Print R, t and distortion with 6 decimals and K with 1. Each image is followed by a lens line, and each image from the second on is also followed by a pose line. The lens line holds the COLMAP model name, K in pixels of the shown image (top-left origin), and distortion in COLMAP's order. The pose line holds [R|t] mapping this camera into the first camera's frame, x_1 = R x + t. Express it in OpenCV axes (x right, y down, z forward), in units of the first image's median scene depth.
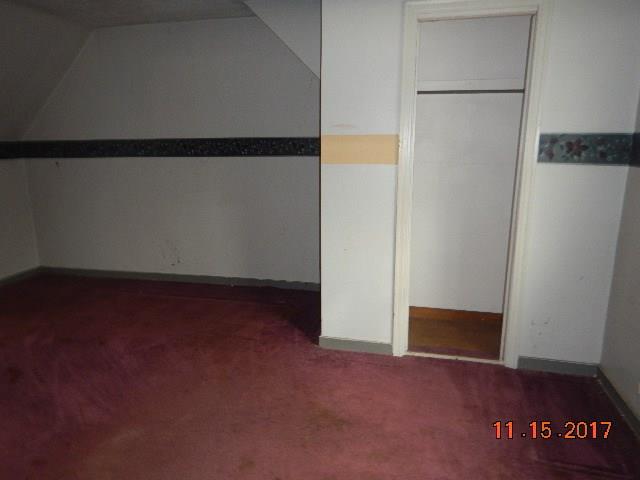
lens RADIAL K [[456.0, 0, 317.4], [0, 456.0, 240.0], [0, 0, 1]] dist [-0.002465, 0.003966]
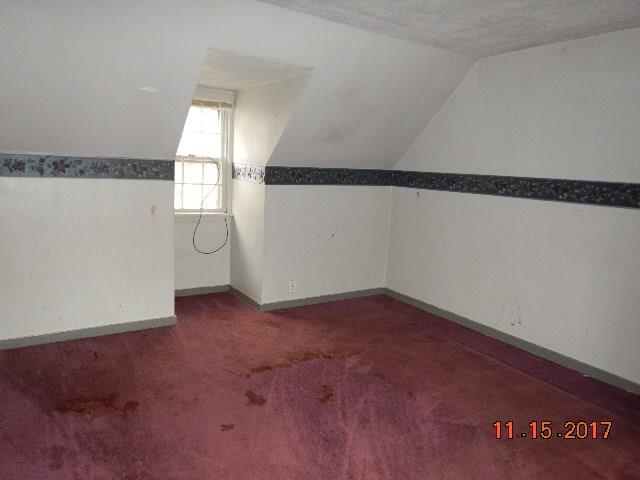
lens RADIAL K [[456.0, 0, 319.8], [0, 456.0, 236.5], [0, 0, 1]] dist [-0.002465, 0.003966]
pose [[0.723253, 0.159186, -0.671986, -0.044318], [-0.214712, 0.976677, 0.000272, -0.038931], [0.656357, 0.144086, 0.740564, 0.164422]]
